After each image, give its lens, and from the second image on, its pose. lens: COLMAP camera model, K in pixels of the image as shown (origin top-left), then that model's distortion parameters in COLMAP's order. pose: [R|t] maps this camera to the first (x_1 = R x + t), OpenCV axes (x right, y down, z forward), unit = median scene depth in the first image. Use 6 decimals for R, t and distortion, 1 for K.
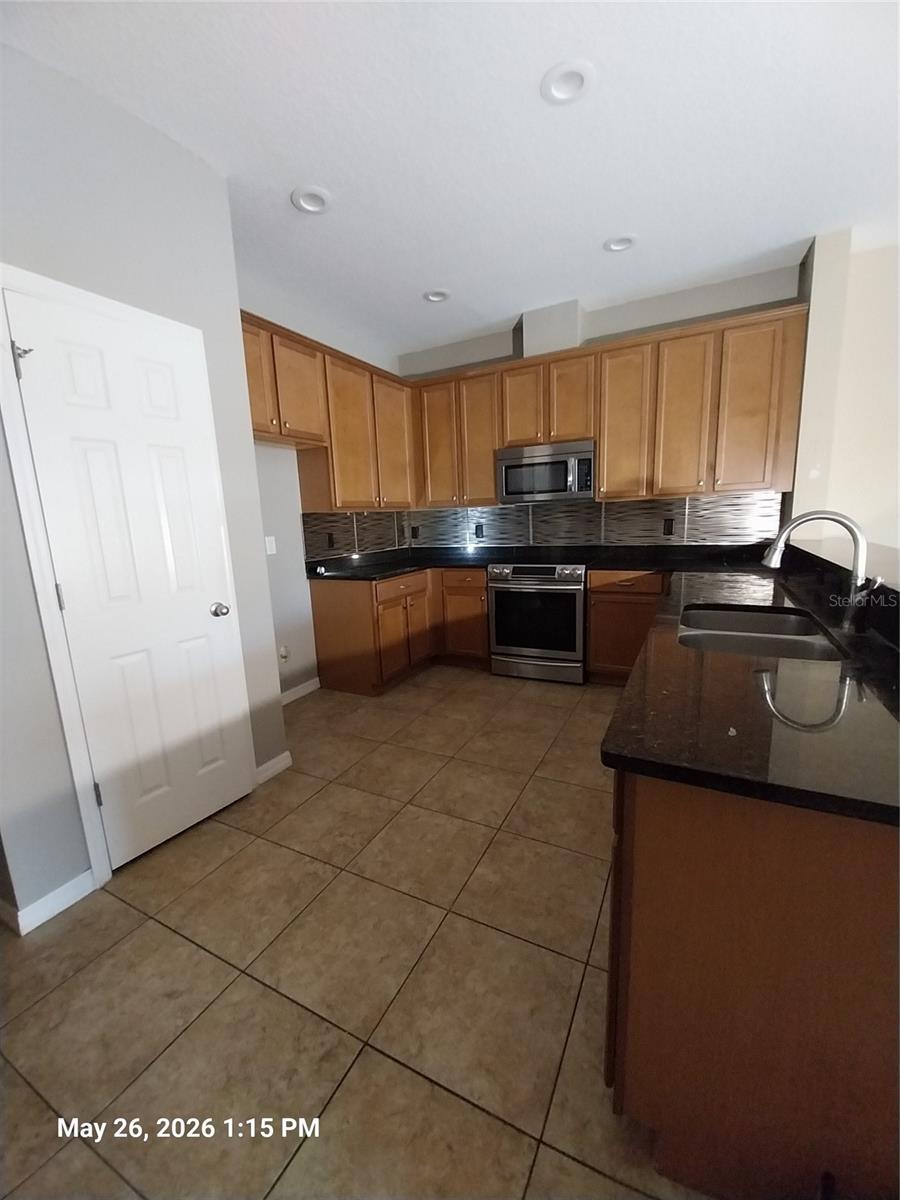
lens RADIAL K [[479.1, 0, 440.4], [0, 479.1, 601.2], [0, 0, 1]] dist [-0.004605, -0.005593]
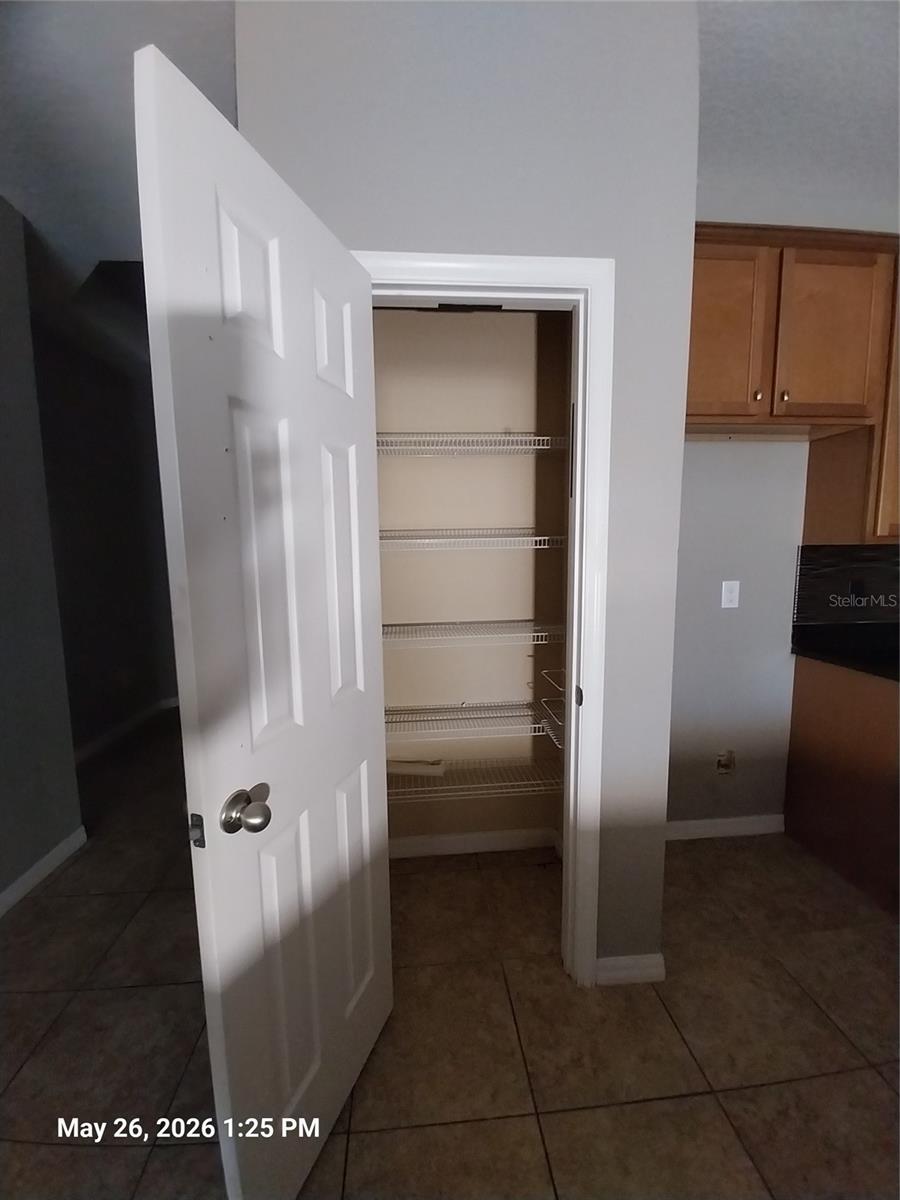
lens RADIAL K [[479.1, 0, 437.5], [0, 479.1, 605.7], [0, 0, 1]] dist [-0.004605, -0.005593]
pose [[0.539193, 0.135658, -0.831185, -0.030396], [-0.149031, 0.986735, 0.064368, -0.084844], [0.828891, 0.089166, 0.552258, 0.322398]]
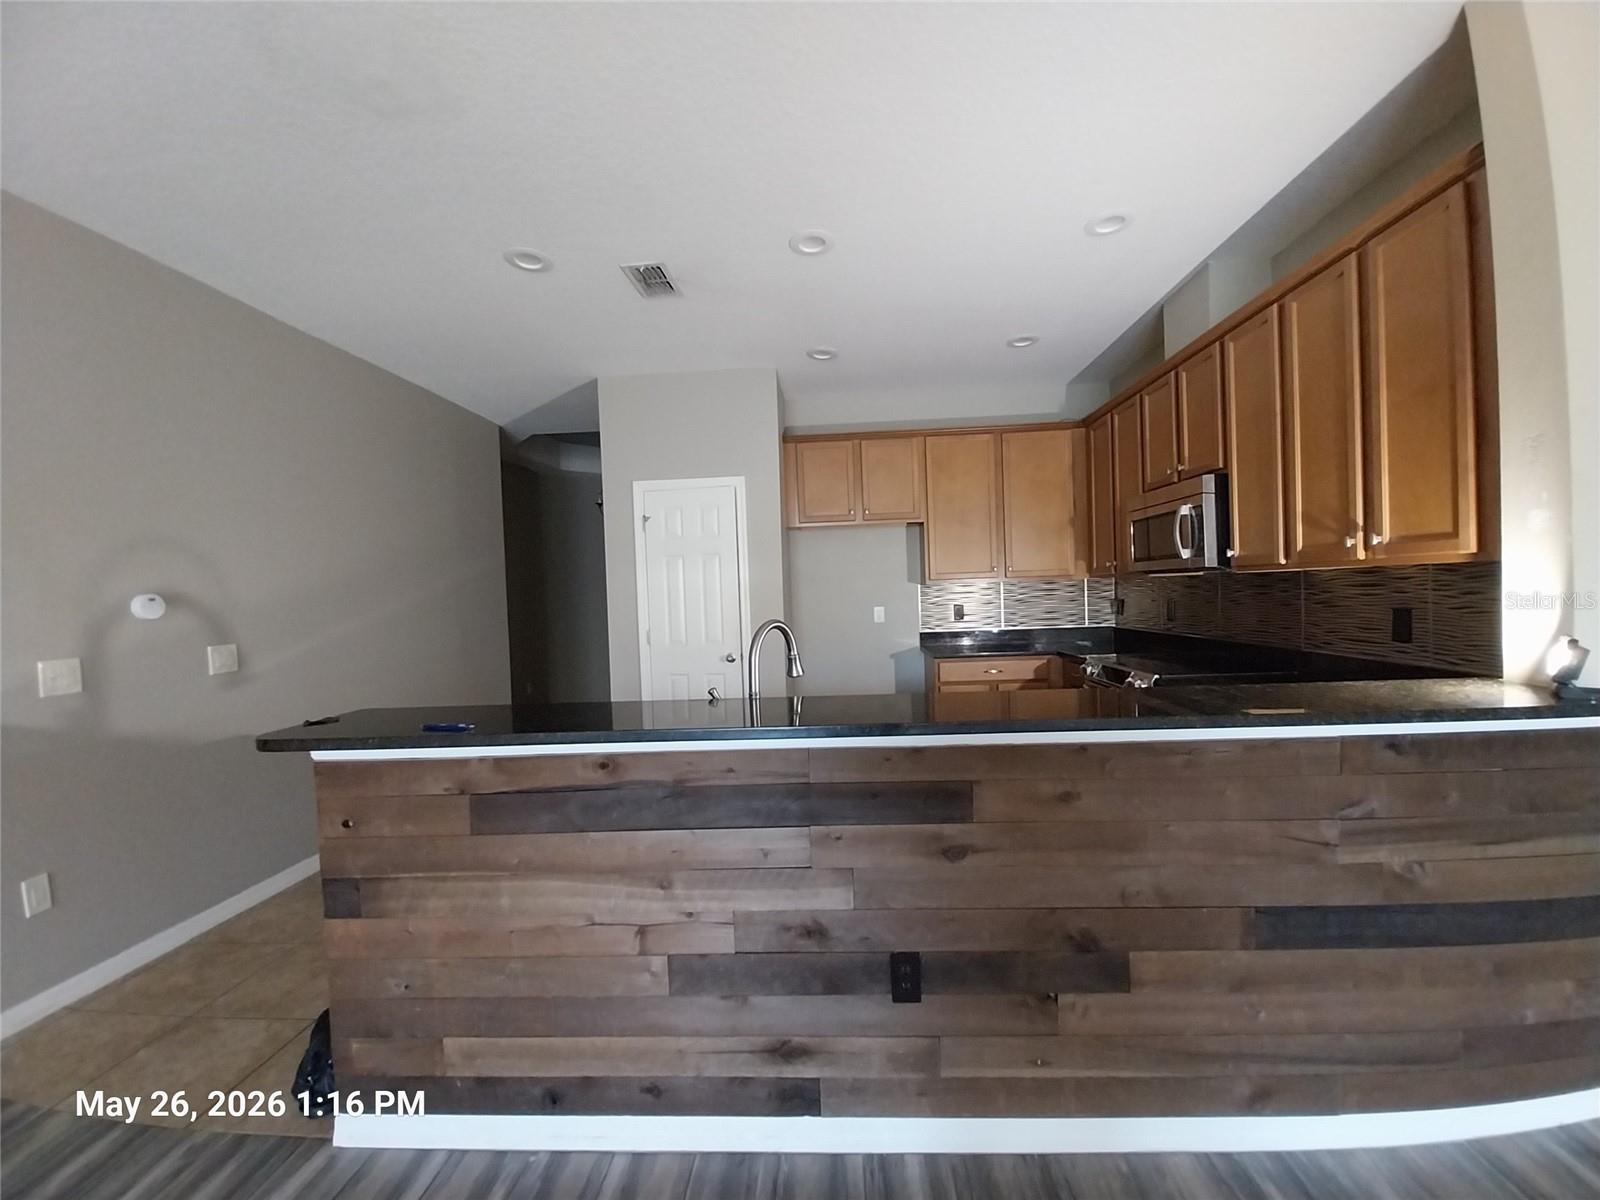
lens RADIAL K [[638.8, 0, 800.4], [0, 638.8, 602.7], [0, 0, 1]] dist [-0.004605, -0.005593]
pose [[0.421372, 0.031306, -0.906348, 0.916004], [-0.138724, 0.989867, -0.030304, -0.074496], [0.896215, 0.138502, 0.421445, 0.211876]]
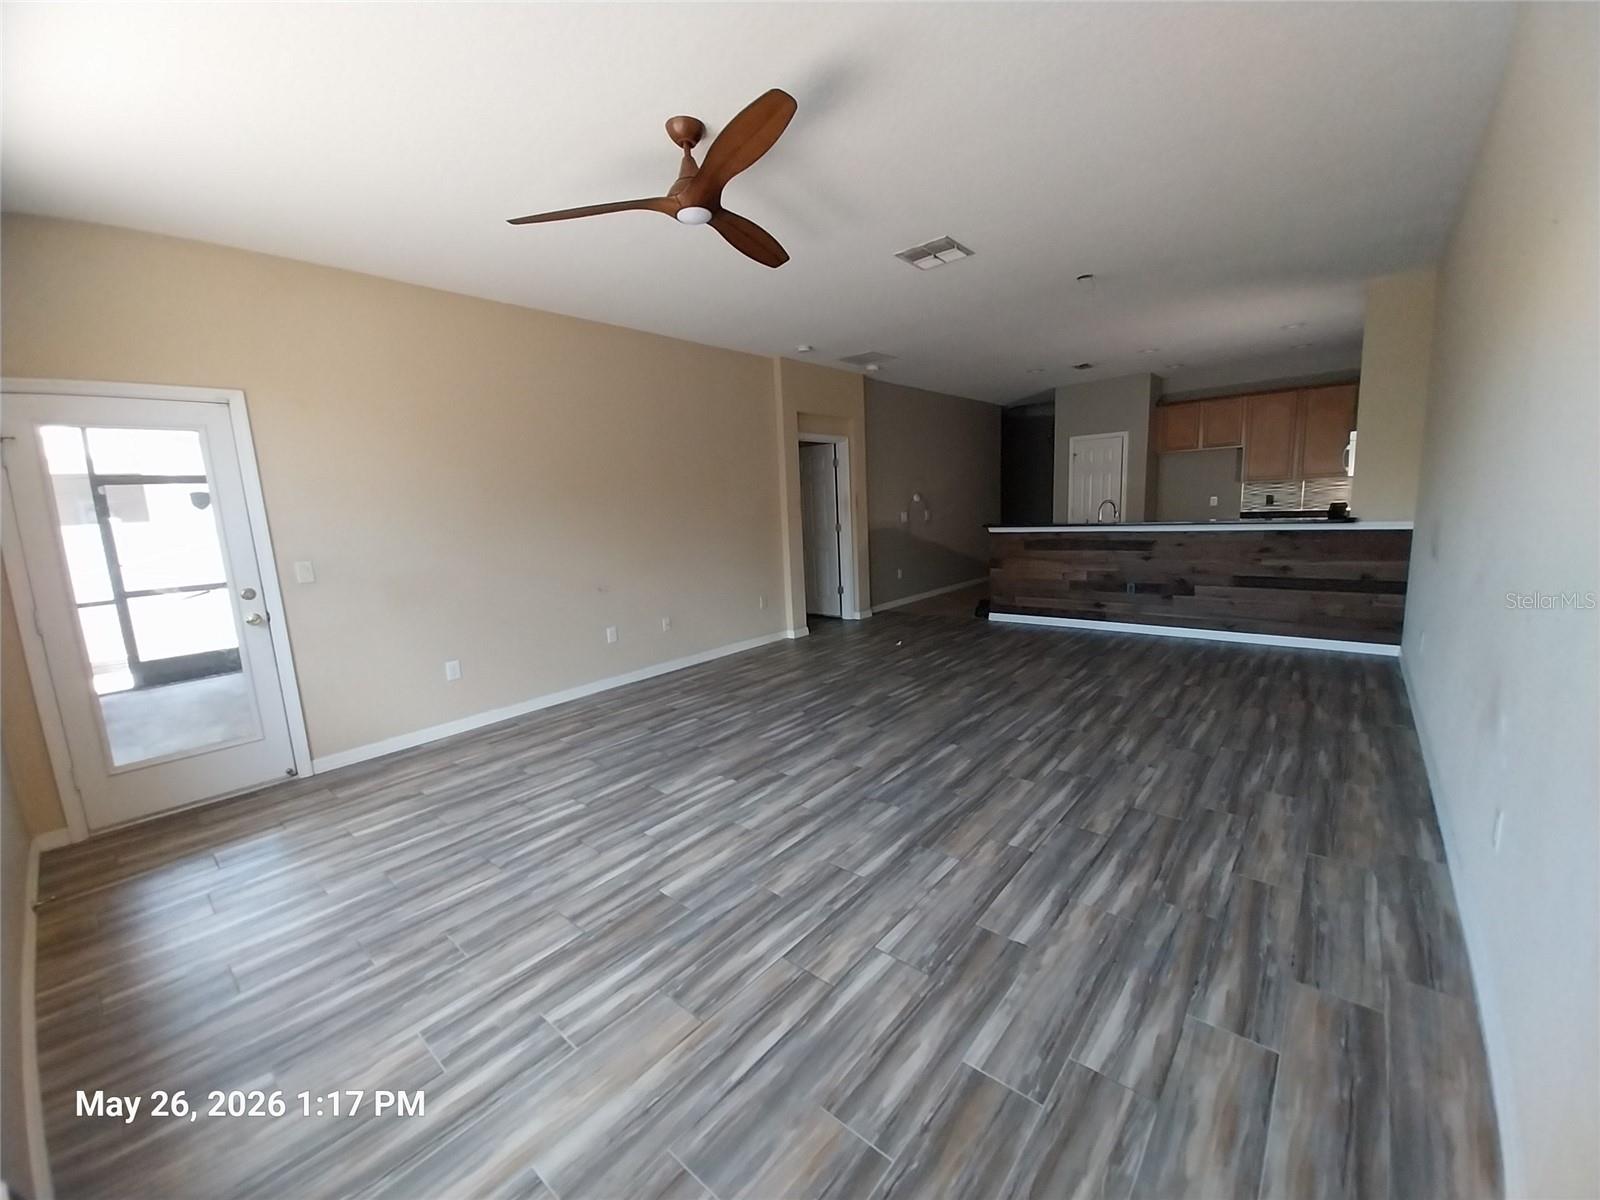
lens RADIAL K [[638.8, 0, 802.2], [0, 638.8, 604.8], [0, 0, 1]] dist [-0.004605, -0.005593]
pose [[-0.207438, 0.194274, -0.958763, 2.589522], [-0.119460, 0.967716, 0.221935, -0.084962], [0.970927, 0.160571, -0.177533, -0.093557]]
